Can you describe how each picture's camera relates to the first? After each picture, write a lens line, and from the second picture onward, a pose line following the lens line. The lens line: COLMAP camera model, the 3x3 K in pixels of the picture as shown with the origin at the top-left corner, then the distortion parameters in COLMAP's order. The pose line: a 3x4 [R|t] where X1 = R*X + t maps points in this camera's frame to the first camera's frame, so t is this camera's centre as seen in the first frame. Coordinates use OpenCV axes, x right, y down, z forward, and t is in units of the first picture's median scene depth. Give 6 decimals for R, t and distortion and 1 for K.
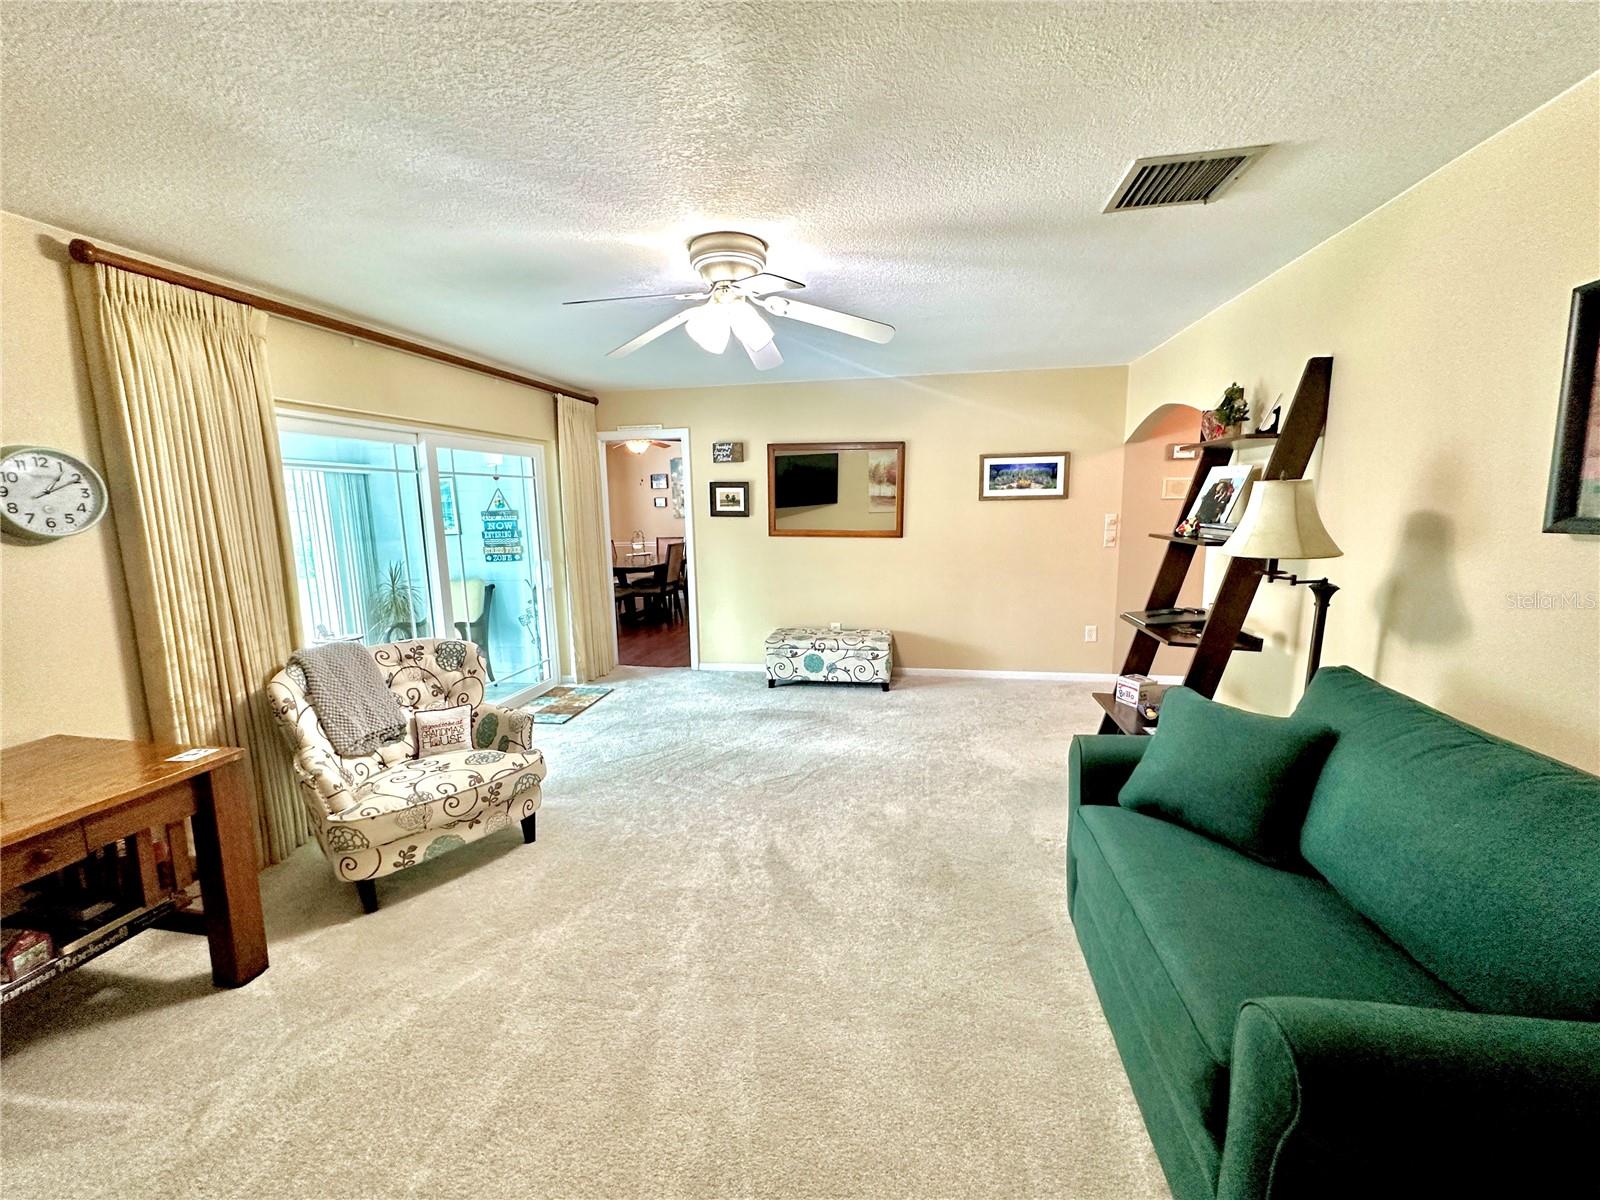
lens RADIAL K [[645.5, 0, 807.0], [0, 645.5, 600.7], [0, 0, 1]] dist [-0.003129, 0.000872]
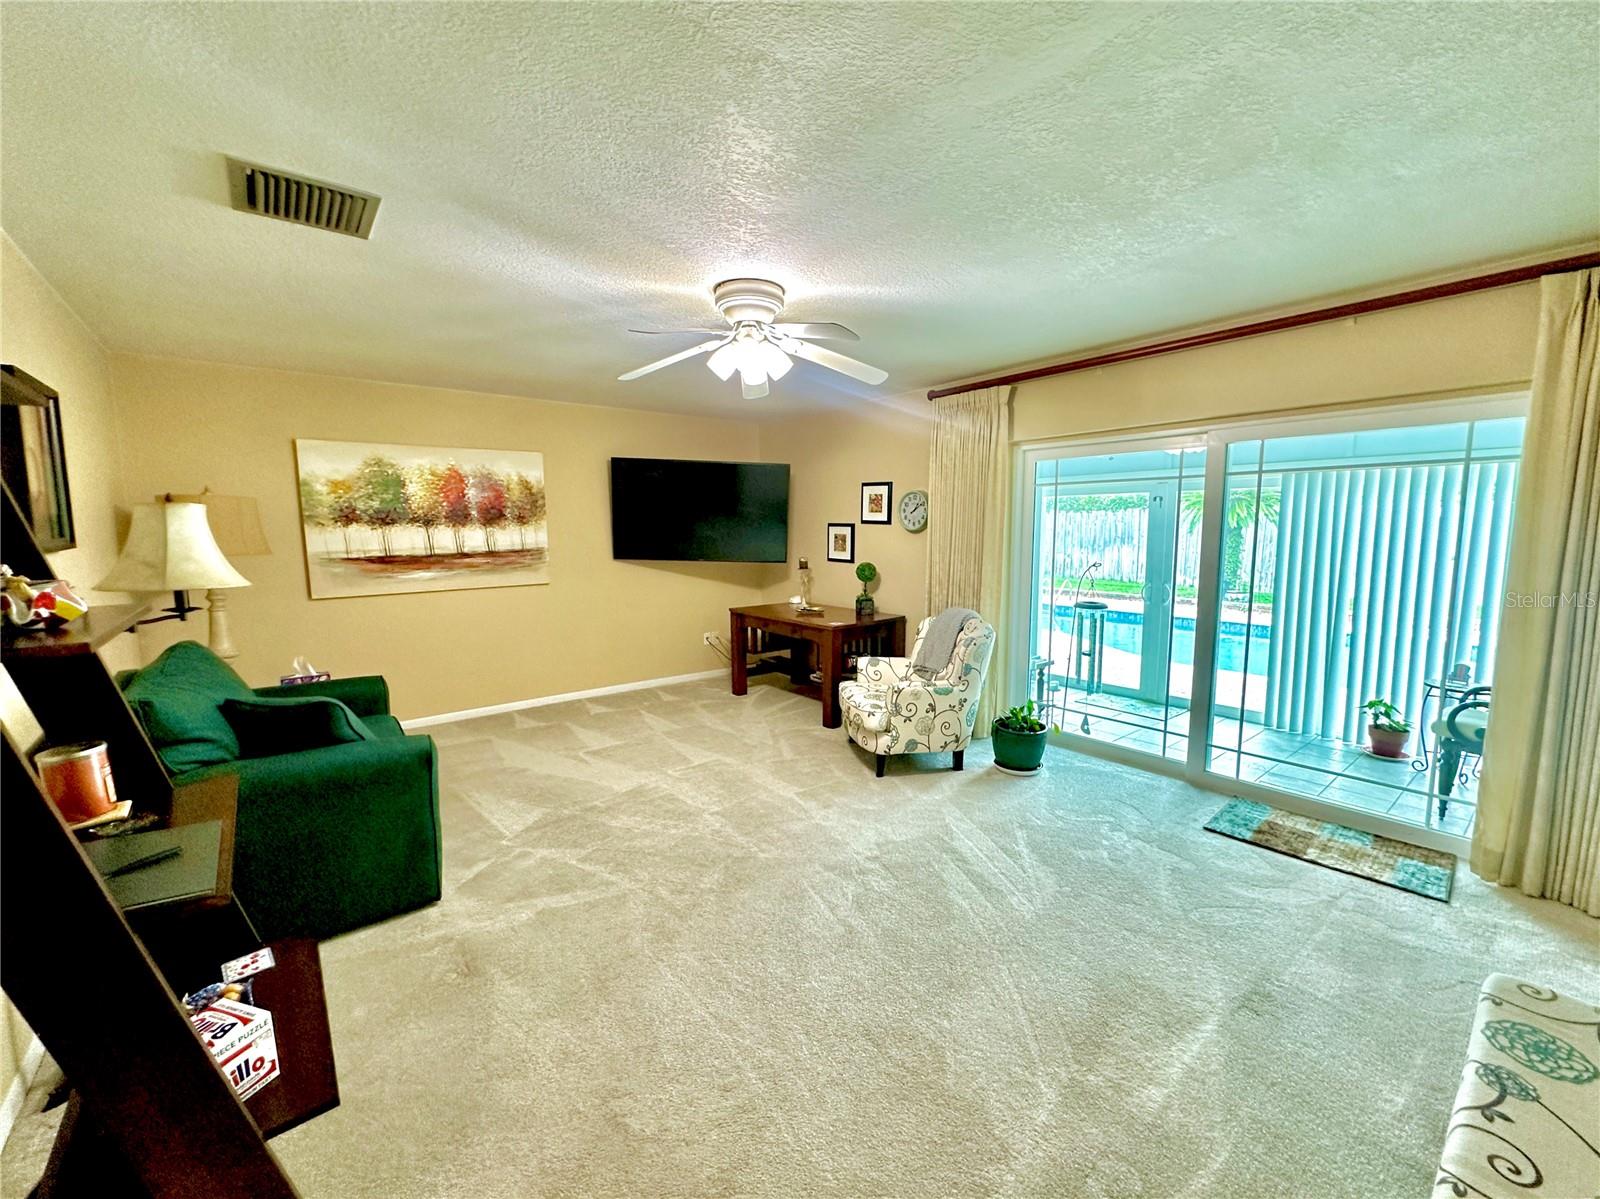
lens RADIAL K [[645.5, 0, 807.0], [0, 645.5, 600.2], [0, 0, 1]] dist [-0.003129, 0.000872]
pose [[-0.651124, 0.105859, -0.751553, 0.383670], [-0.090181, 0.972420, 0.215099, -0.155292], [0.753595, 0.207832, -0.623619, 1.007358]]
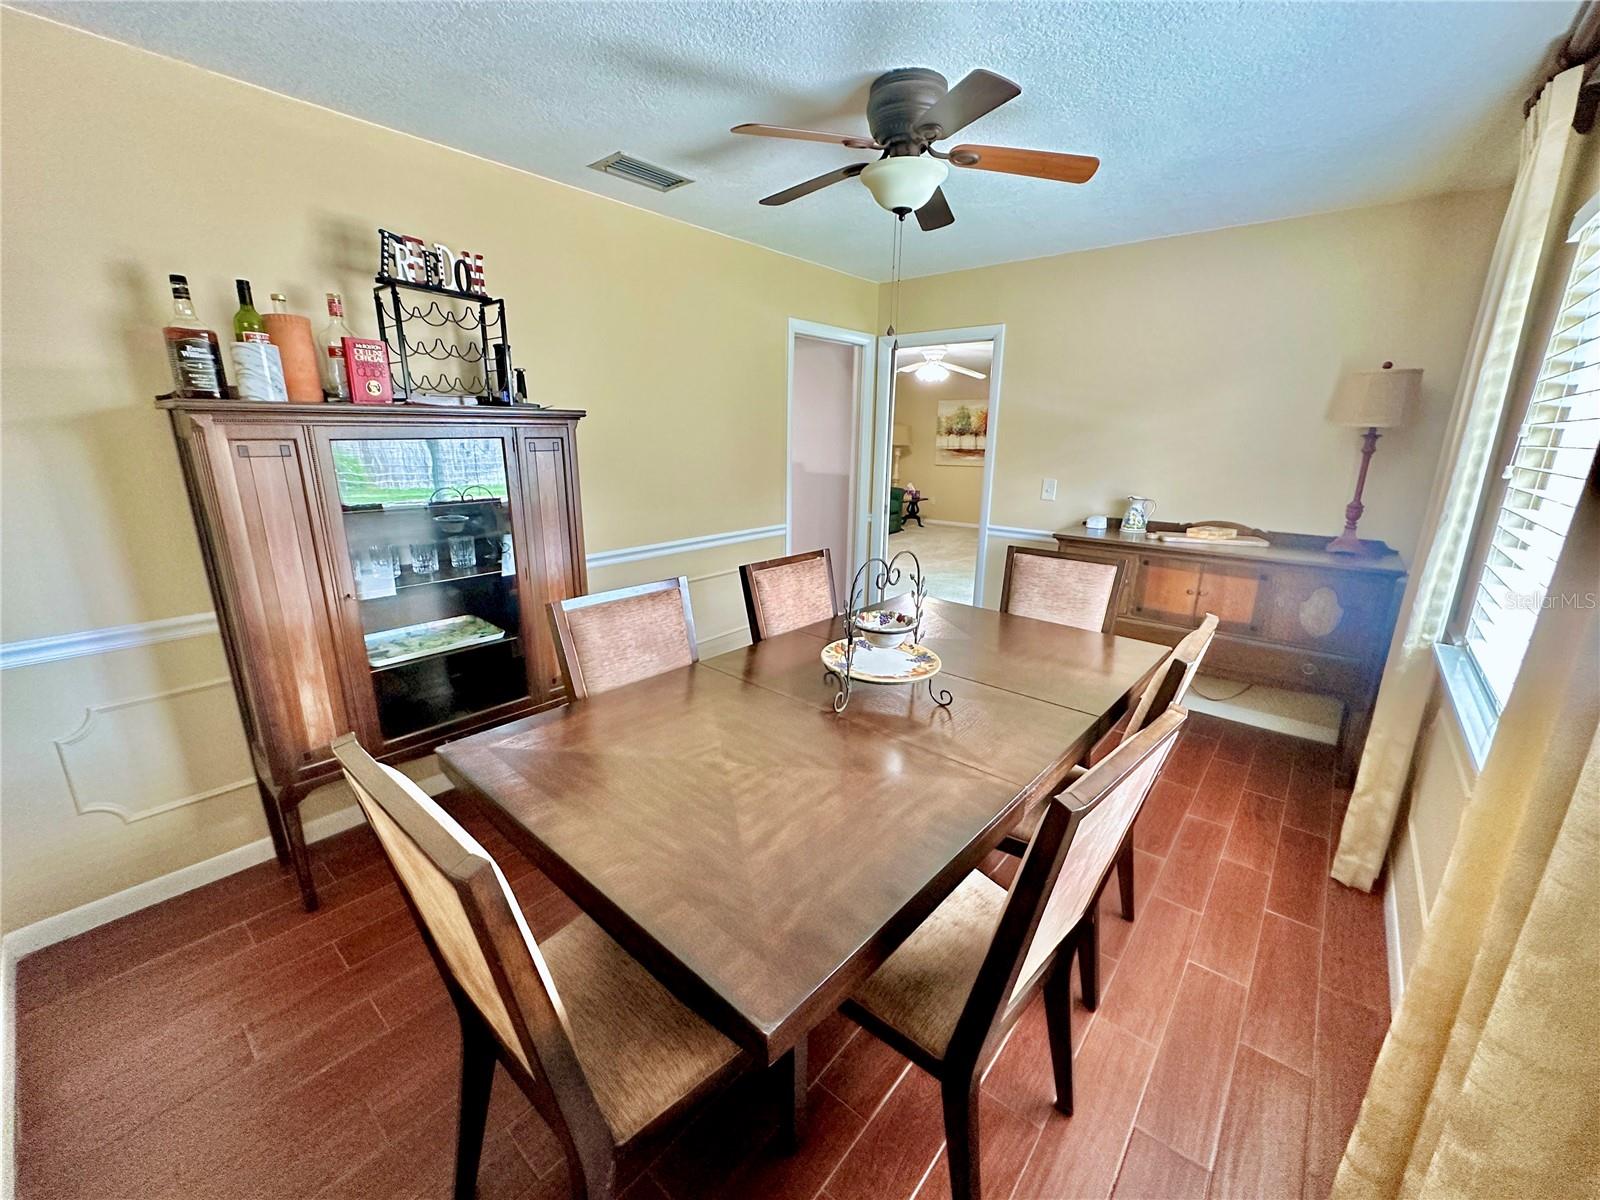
lens RADIAL K [[645.5, 0, 807.0], [0, 645.5, 600.7], [0, 0, 1]] dist [-0.003129, 0.000872]
pose [[-0.866070, -0.123458, 0.484438, -0.626393], [0.070628, 0.929092, 0.363044, -0.318599], [-0.494908, 0.348636, -0.795939, 2.155358]]
